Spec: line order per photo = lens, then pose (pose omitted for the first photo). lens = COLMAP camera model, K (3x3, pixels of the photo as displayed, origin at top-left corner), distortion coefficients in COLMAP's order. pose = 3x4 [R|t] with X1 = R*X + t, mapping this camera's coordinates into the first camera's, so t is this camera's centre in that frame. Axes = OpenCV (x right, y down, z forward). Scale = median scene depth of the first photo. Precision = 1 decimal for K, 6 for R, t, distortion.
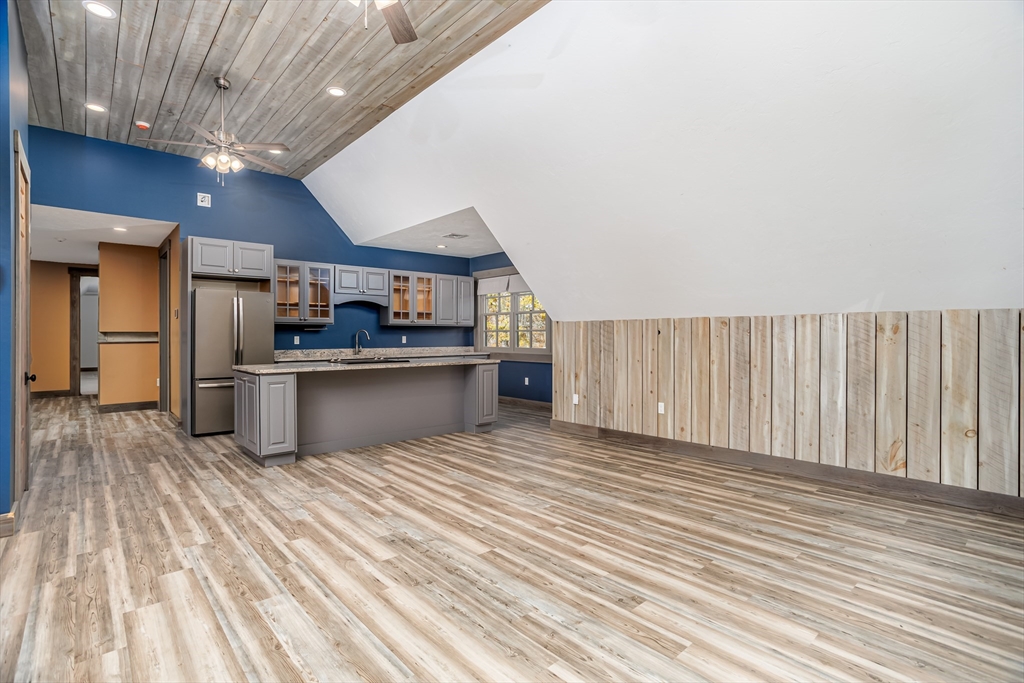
lens RADIAL K [[491.7, 0, 506.5], [0, 491.7, 340.5], [0, 0, 1]] dist [-0.004416, -0.000165]
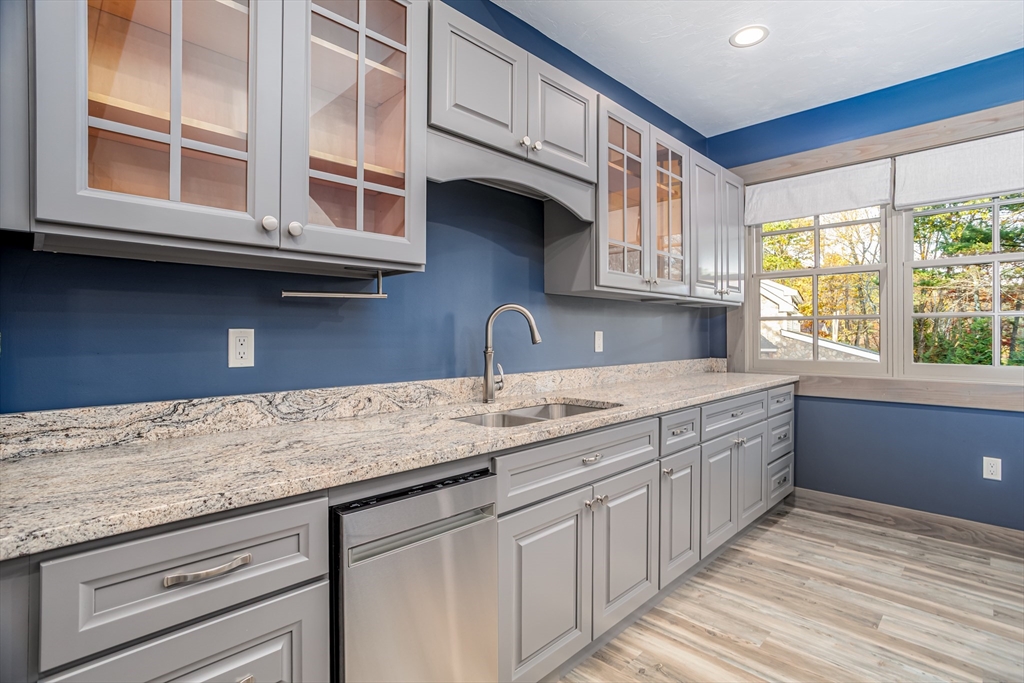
lens RADIAL K [[491.7, 0, 518.1], [0, 491.7, 338.4], [0, 0, 1]] dist [-0.004416, -0.000165]
pose [[0.997904, -0.001328, 0.064699, -0.311777], [0.001606, 0.999990, -0.004242, -0.002950], [-0.064693, 0.004337, 0.997896, 0.754435]]
